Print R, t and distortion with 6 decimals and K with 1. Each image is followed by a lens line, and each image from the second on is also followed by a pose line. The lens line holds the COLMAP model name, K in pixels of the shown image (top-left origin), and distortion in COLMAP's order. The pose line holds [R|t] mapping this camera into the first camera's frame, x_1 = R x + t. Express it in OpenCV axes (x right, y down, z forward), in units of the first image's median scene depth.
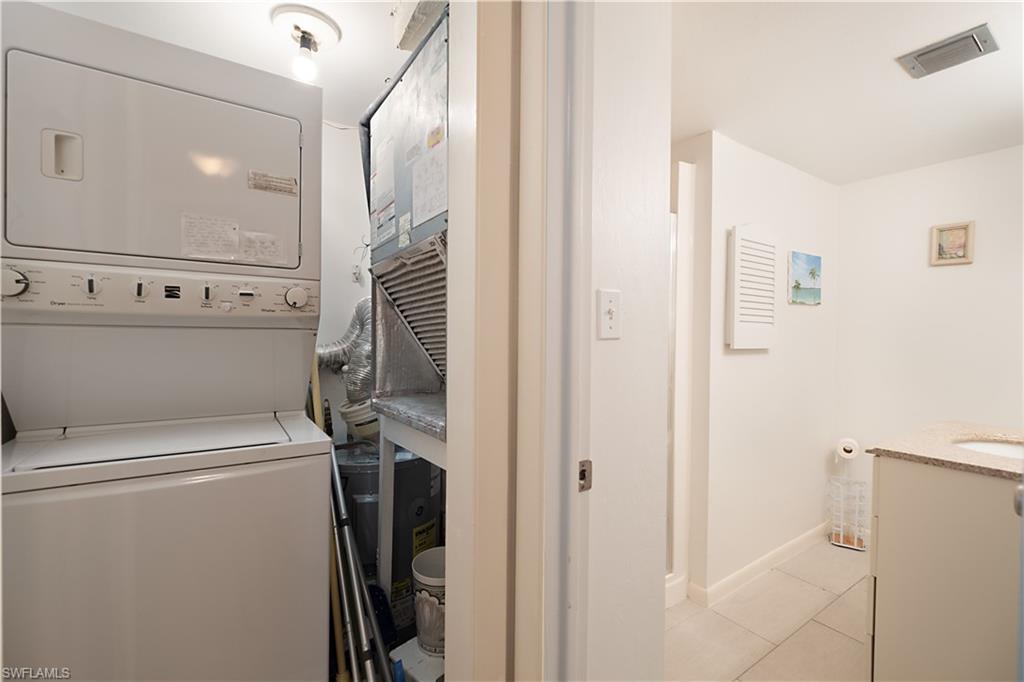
lens RADIAL K [[444.2, 0, 510.3], [0, 444.2, 340.1], [0, 0, 1]] dist [-0.002576, -0.001119]
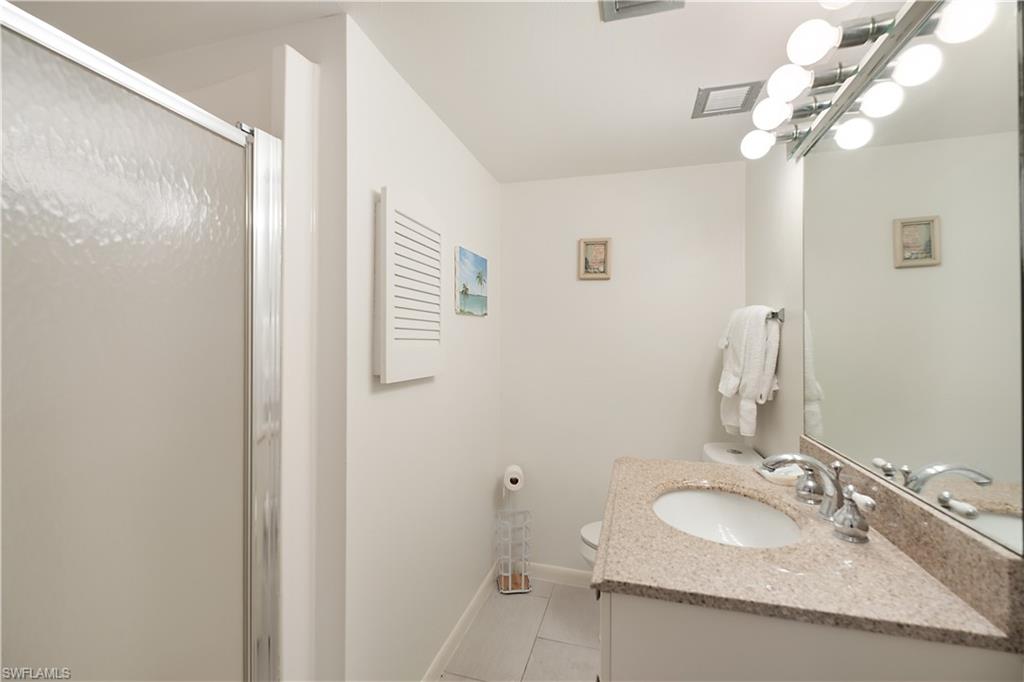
lens RADIAL K [[444.2, 0, 509.7], [0, 444.2, 340.1], [0, 0, 1]] dist [-0.002576, -0.001119]
pose [[0.766334, -0.006559, 0.642408, 0.207733], [0.012979, 0.999902, -0.005274, -0.031219], [-0.642311, 0.012380, 0.766344, 0.358993]]
